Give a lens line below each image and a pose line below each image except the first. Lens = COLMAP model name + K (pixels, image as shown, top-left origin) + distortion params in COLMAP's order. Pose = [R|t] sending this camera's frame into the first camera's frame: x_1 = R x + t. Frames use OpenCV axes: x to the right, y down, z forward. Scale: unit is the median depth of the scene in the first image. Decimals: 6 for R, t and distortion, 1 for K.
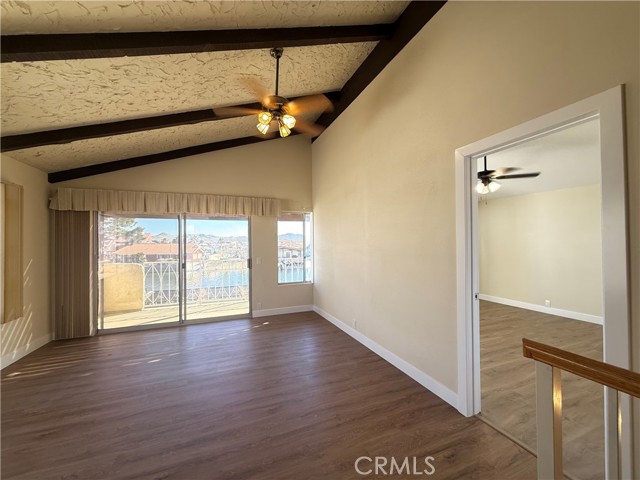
lens RADIAL K [[253.4, 0, 319.8], [0, 253.4, 239.0], [0, 0, 1]] dist [-0.001660, -0.000161]
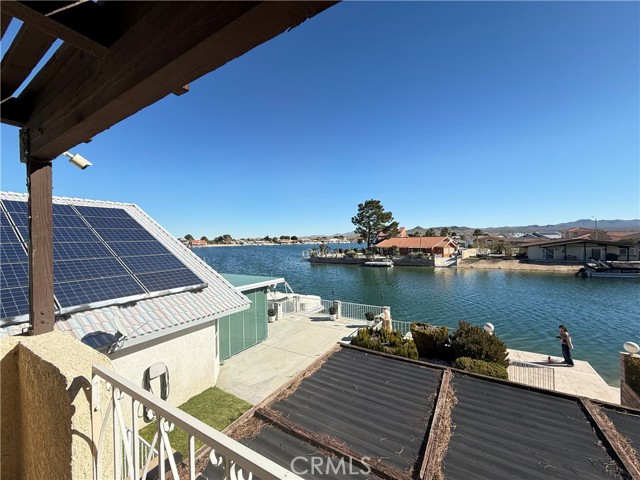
lens RADIAL K [[253.4, 0, 322.0], [0, 253.4, 242.5], [0, 0, 1]] dist [-0.001660, -0.000161]
pose [[0.607280, 0.005926, -0.794466, -0.568565], [0.026924, 0.999244, 0.028034, 0.019409], [0.794031, -0.038415, 0.606662, 1.296141]]
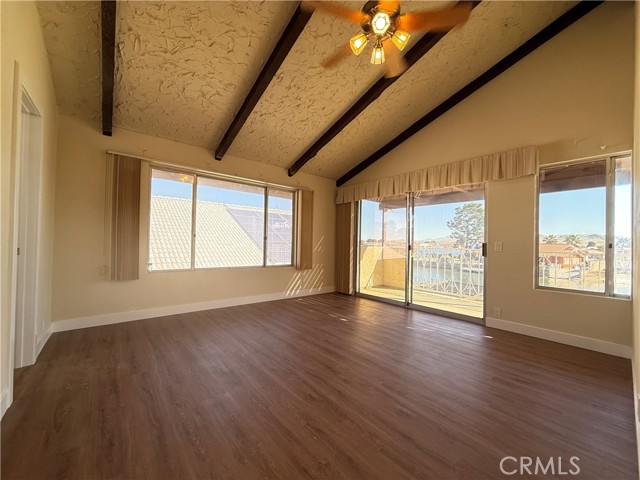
lens RADIAL K [[253.4, 0, 317.1], [0, 253.4, 240.9], [0, 0, 1]] dist [-0.001660, -0.000161]
pose [[0.296134, 0.007184, -0.955119, 0.293058], [-0.005258, 0.999969, 0.005891, 0.078447], [0.955132, 0.003277, 0.296162, 0.374073]]
